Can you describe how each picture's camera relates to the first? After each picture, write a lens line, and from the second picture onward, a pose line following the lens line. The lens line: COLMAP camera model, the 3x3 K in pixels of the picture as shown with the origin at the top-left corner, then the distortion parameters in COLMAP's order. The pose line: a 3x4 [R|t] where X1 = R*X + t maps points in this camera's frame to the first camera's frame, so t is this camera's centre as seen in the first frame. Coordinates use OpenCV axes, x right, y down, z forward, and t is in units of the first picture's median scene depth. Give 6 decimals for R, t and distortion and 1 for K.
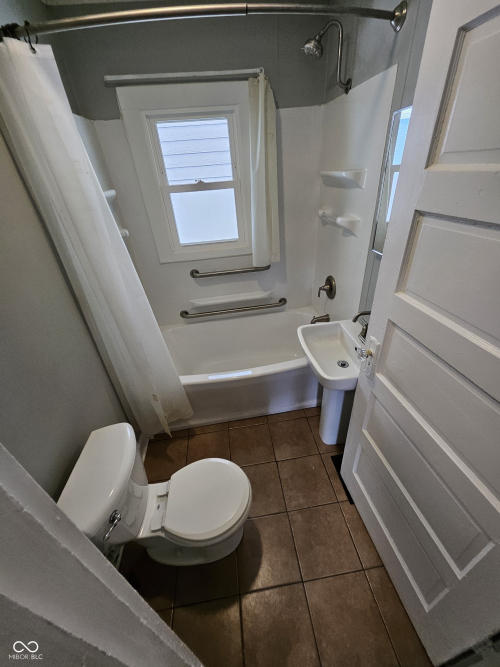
lens RADIAL K [[262.8, 0, 255.8], [0, 262.8, 328.8], [0, 0, 1]] dist [-0.000741, -0.000235]
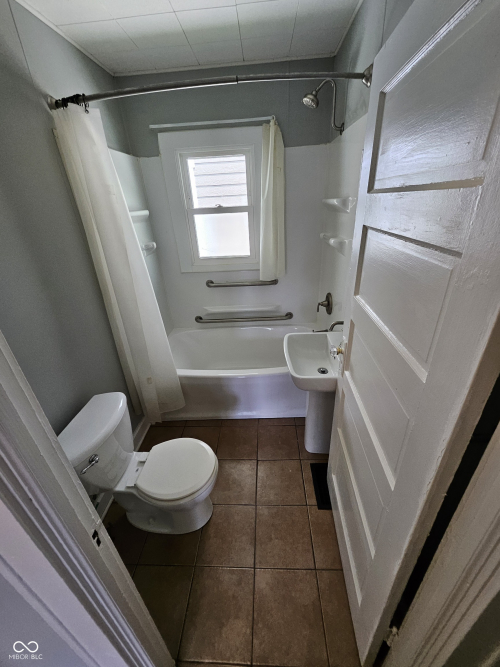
lens RADIAL K [[262.8, 0, 255.8], [0, 262.8, 328.8], [0, 0, 1]] dist [-0.000741, -0.000235]
pose [[0.985859, 0.087297, -0.143042, 0.191054], [-0.100052, 0.991384, -0.084539, 0.079668], [0.134430, 0.097655, 0.986099, -0.097852]]
